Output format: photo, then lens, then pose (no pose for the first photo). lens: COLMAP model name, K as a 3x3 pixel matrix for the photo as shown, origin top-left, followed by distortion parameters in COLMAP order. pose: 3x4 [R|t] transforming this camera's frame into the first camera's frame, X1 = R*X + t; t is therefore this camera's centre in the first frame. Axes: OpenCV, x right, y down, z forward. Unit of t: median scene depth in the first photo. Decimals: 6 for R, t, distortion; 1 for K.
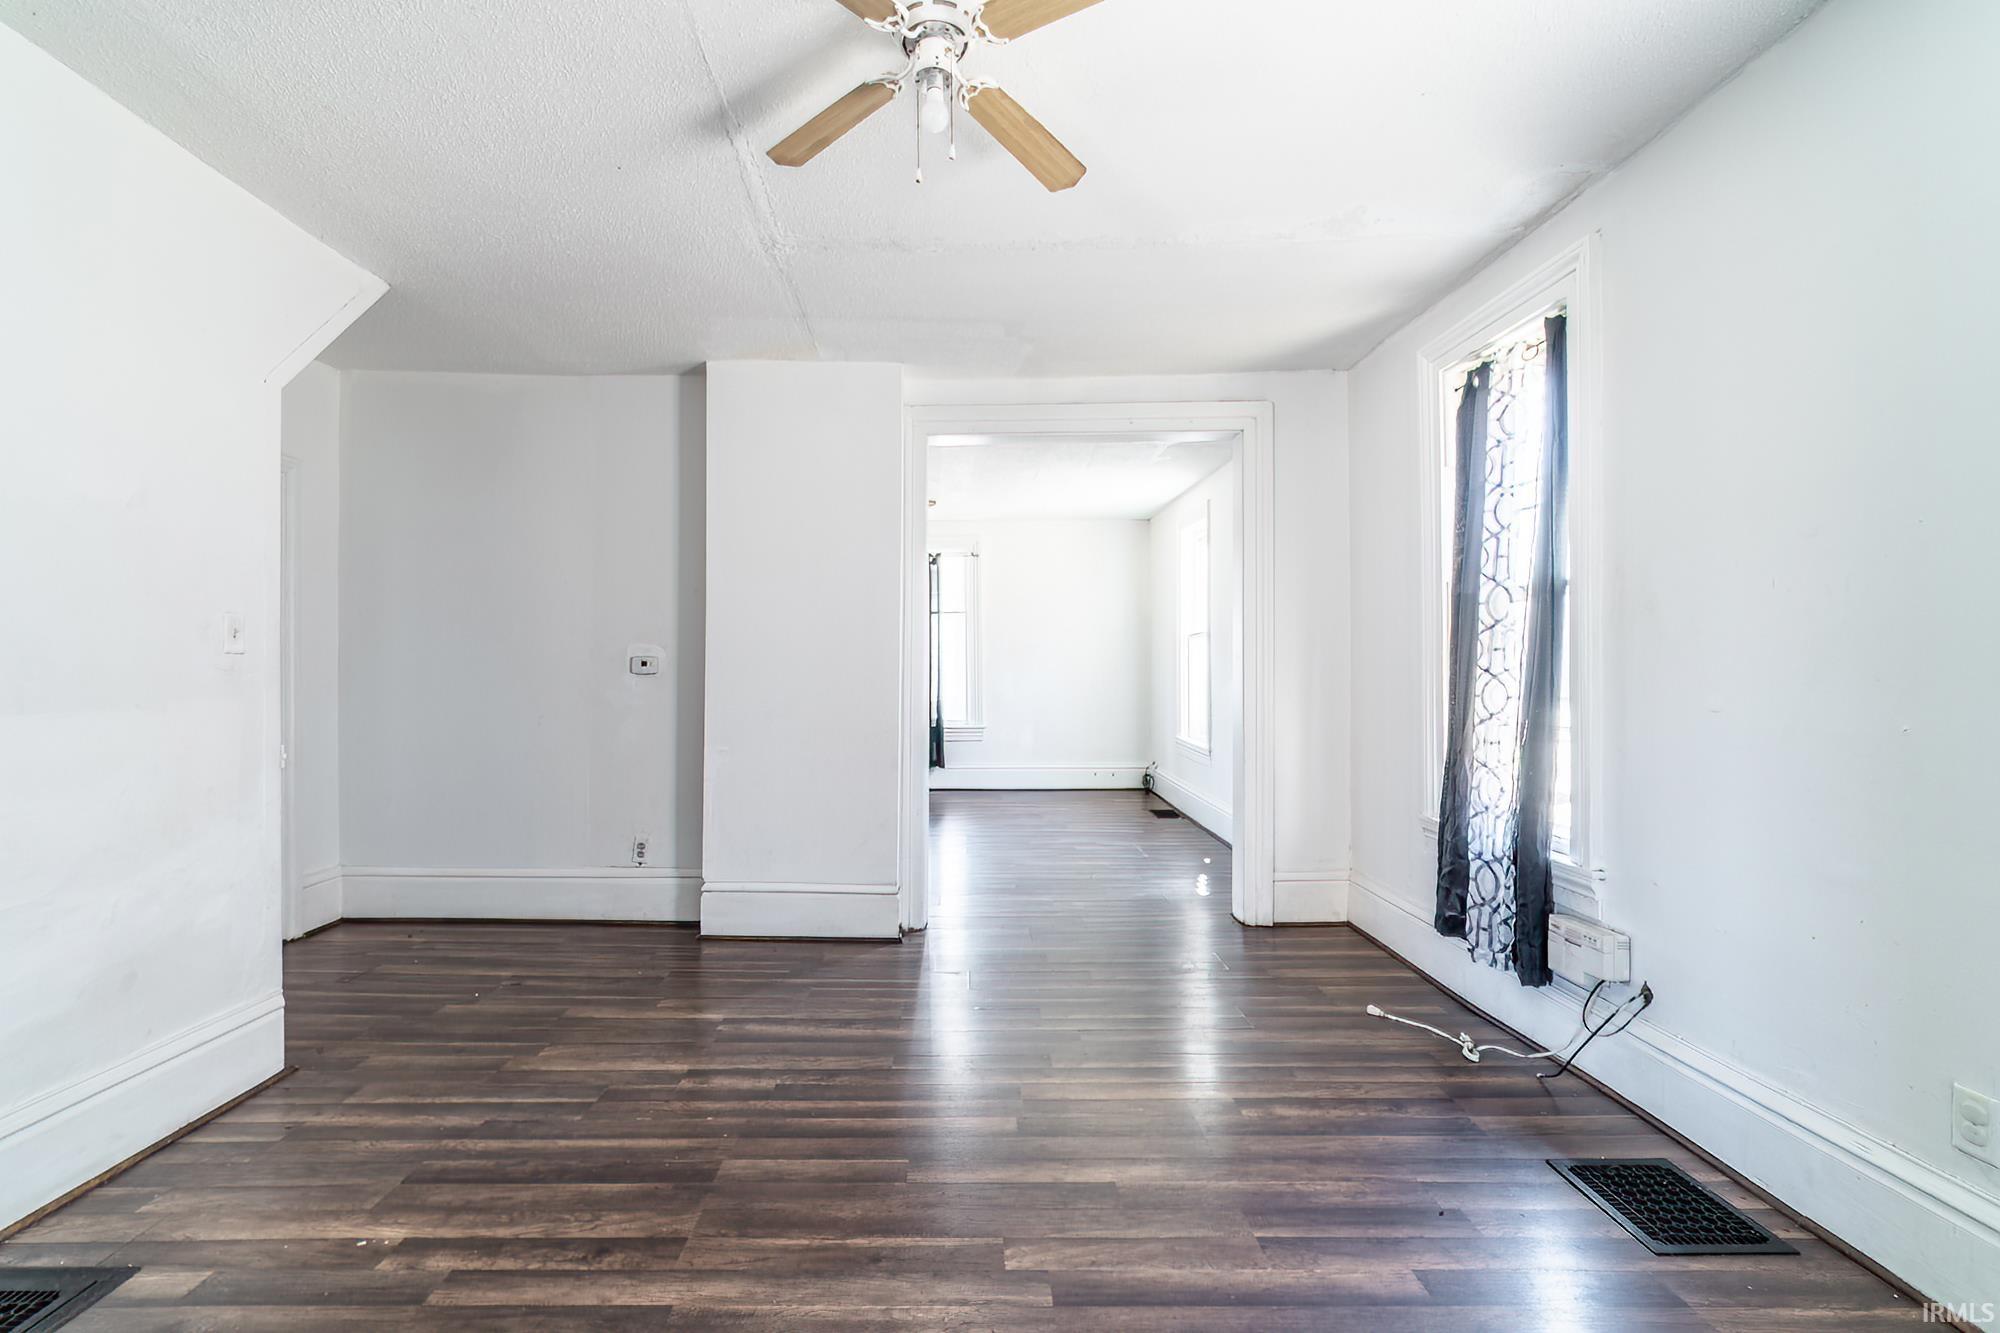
lens RADIAL K [[897.0, 0, 965.7], [0, 897.0, 673.9], [0, 0, 1]] dist [-0.001880, -0.000019]
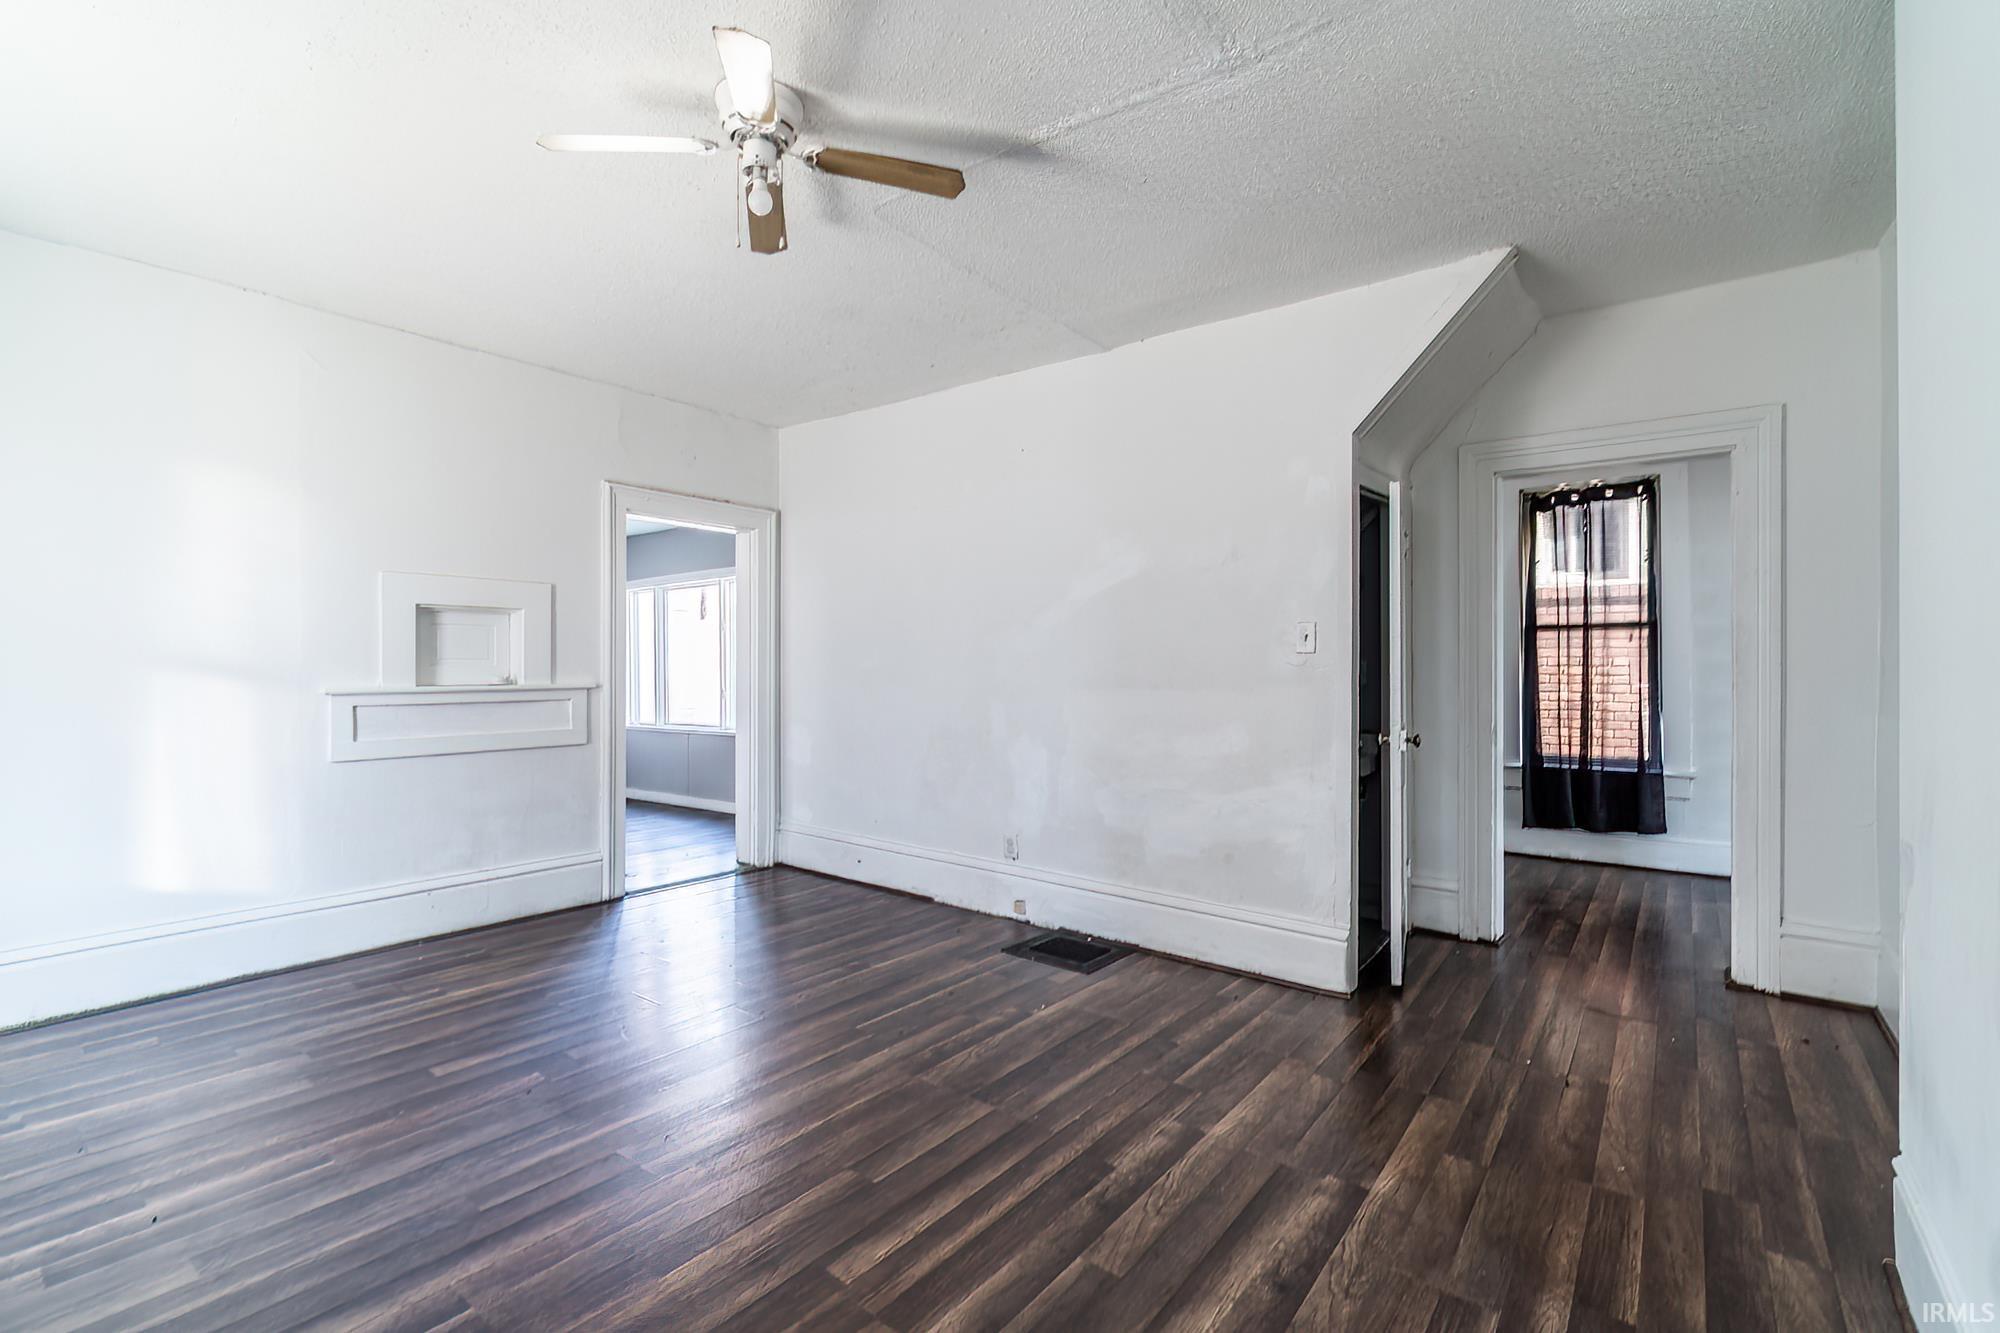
lens RADIAL K [[879.4, 0, 975.7], [0, 879.4, 665.1], [0, 0, 1]] dist [-0.002665, -0.000141]
pose [[-0.634528, -0.001969, -0.772897, 0.484836], [-0.002135, 0.999997, -0.000794, -0.002511], [0.772897, 0.001146, -0.634531, 1.382582]]
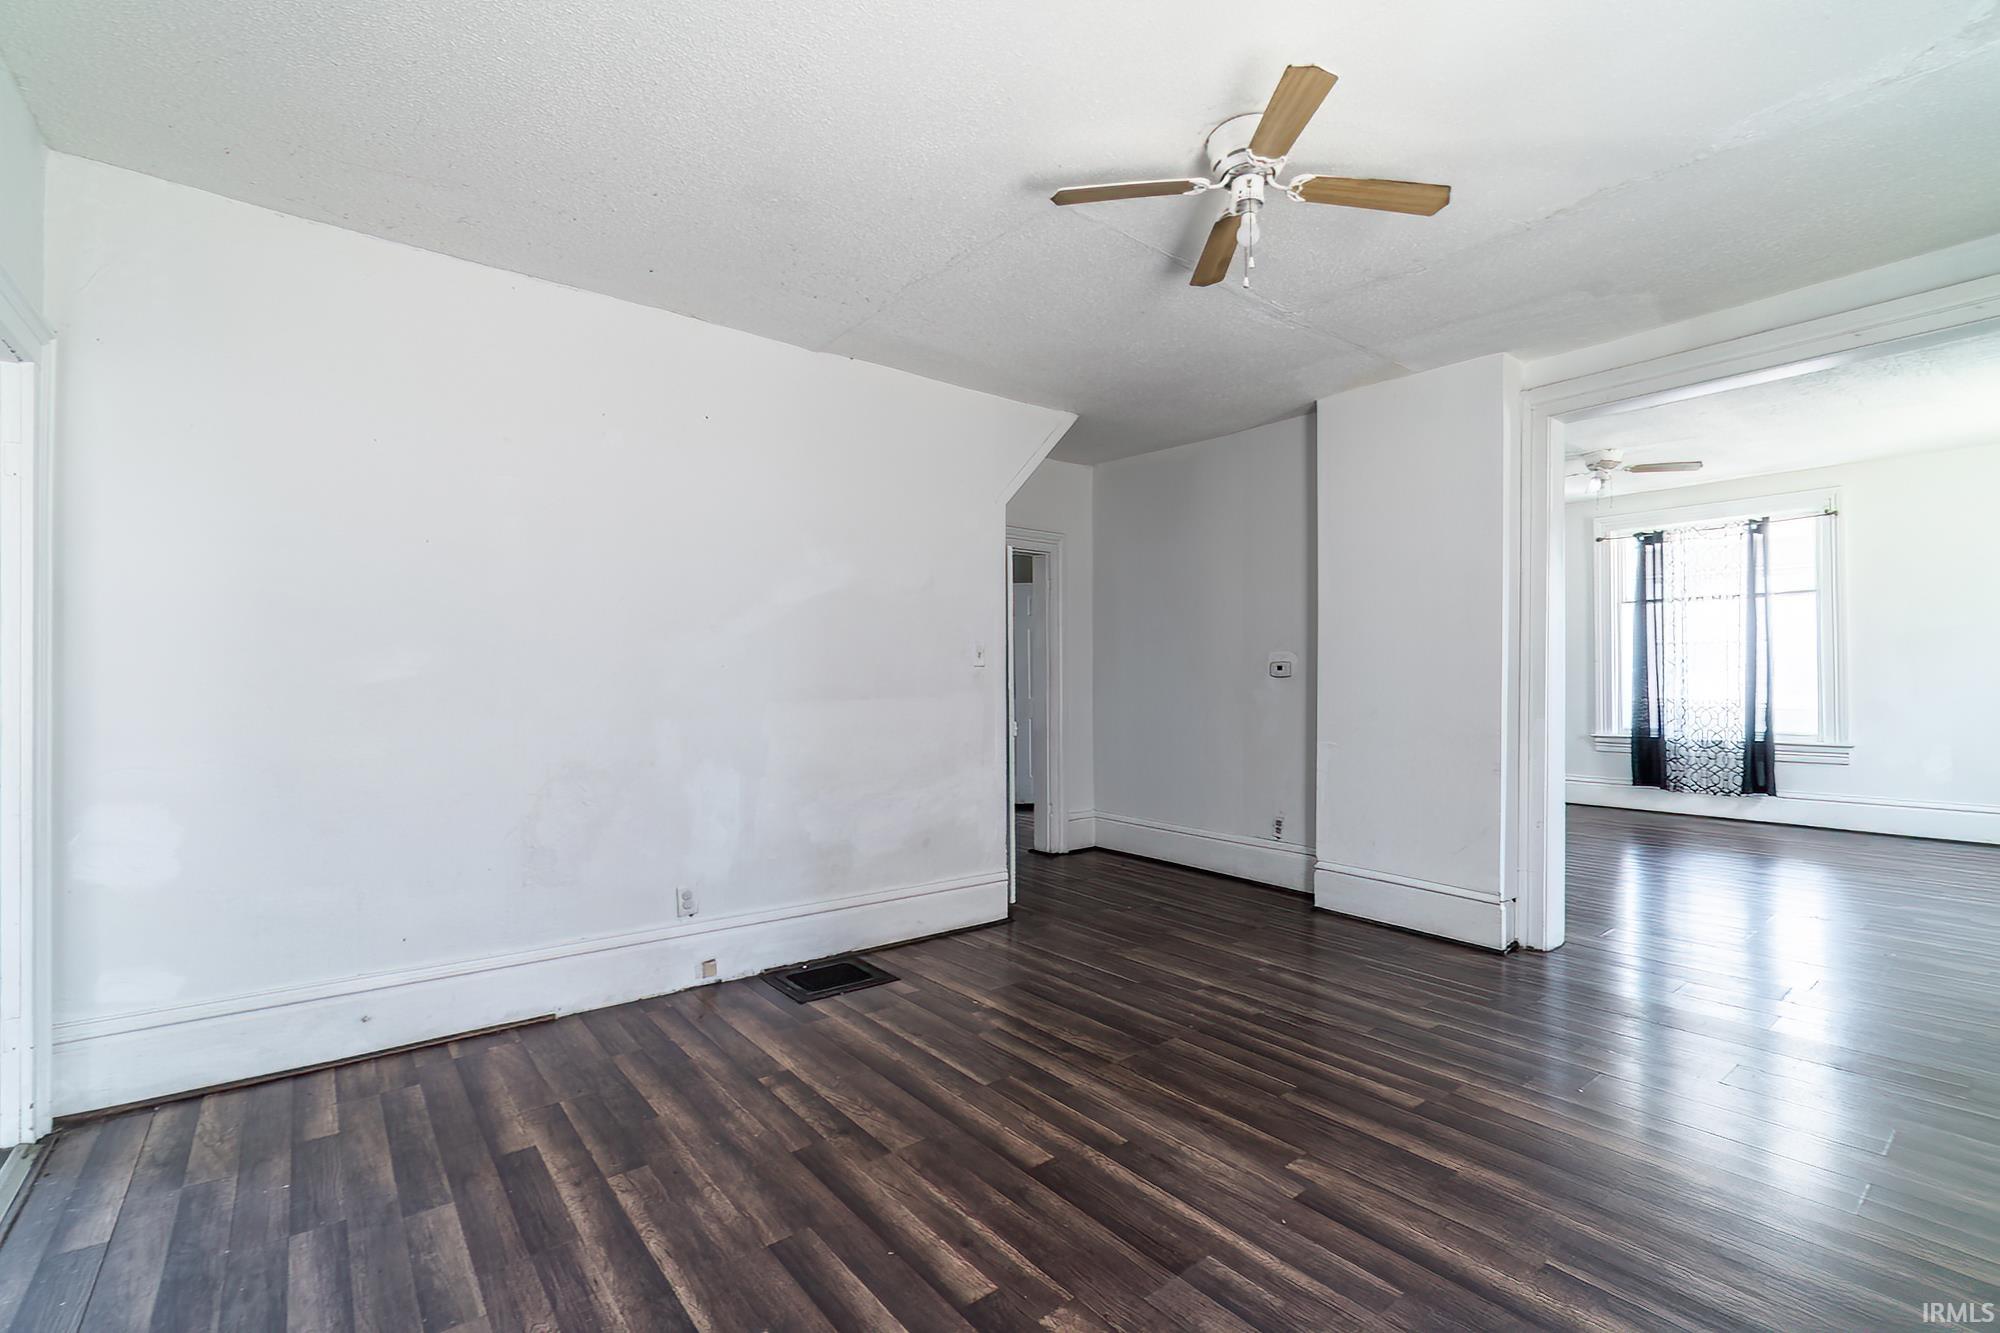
lens RADIAL K [[897.0, 0, 965.7], [0, 897.0, 673.9], [0, 0, 1]] dist [-0.001880, -0.000019]
pose [[0.602441, -0.004937, -0.798148, 0.514948], [0.004694, 0.999985, -0.002643, -0.003443], [0.798150, -0.002155, 0.602456, -0.054002]]
